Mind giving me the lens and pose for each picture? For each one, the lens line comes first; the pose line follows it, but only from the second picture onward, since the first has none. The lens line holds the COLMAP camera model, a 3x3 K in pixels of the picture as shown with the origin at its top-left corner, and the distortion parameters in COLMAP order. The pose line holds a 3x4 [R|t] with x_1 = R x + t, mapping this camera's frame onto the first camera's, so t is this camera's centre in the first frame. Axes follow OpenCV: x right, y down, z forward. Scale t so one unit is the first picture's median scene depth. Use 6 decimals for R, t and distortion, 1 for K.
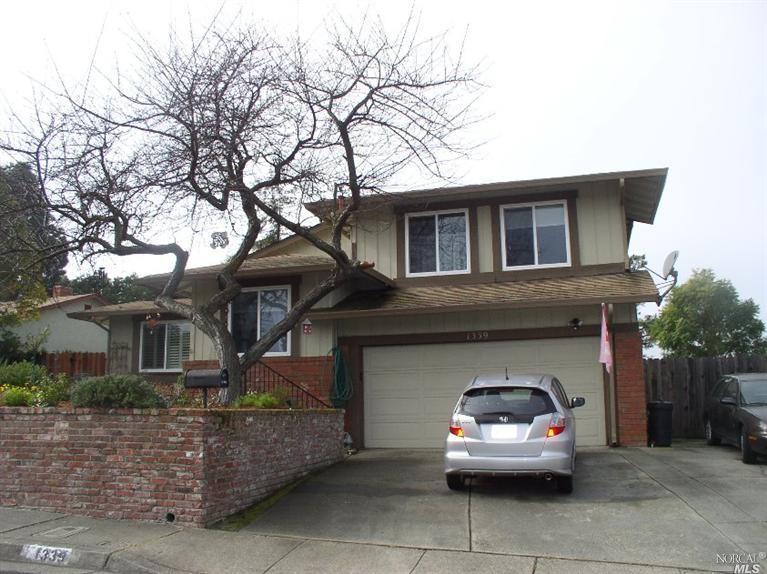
lens RADIAL K [[719.1, 0, 382.5], [0, 719.1, 292.6], [0, 0, 1]] dist [-0.202042, 0.266642]
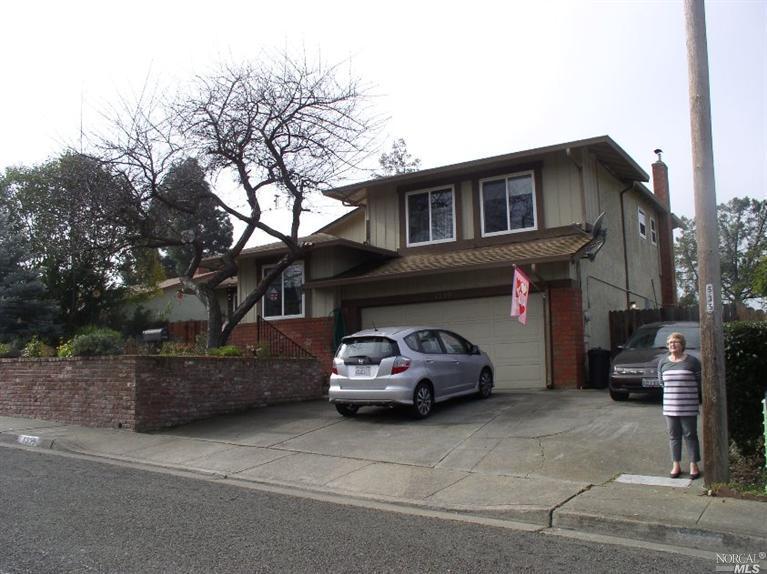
lens RADIAL K [[719.1, 0, 382.5], [0, 719.1, 292.6], [0, 0, 1]] dist [-0.202042, 0.266642]
pose [[0.958495, -0.041172, -0.282121, 0.348865], [0.056673, 0.997286, 0.047005, -0.005139], [0.279420, -0.061042, 0.958227, -0.149369]]
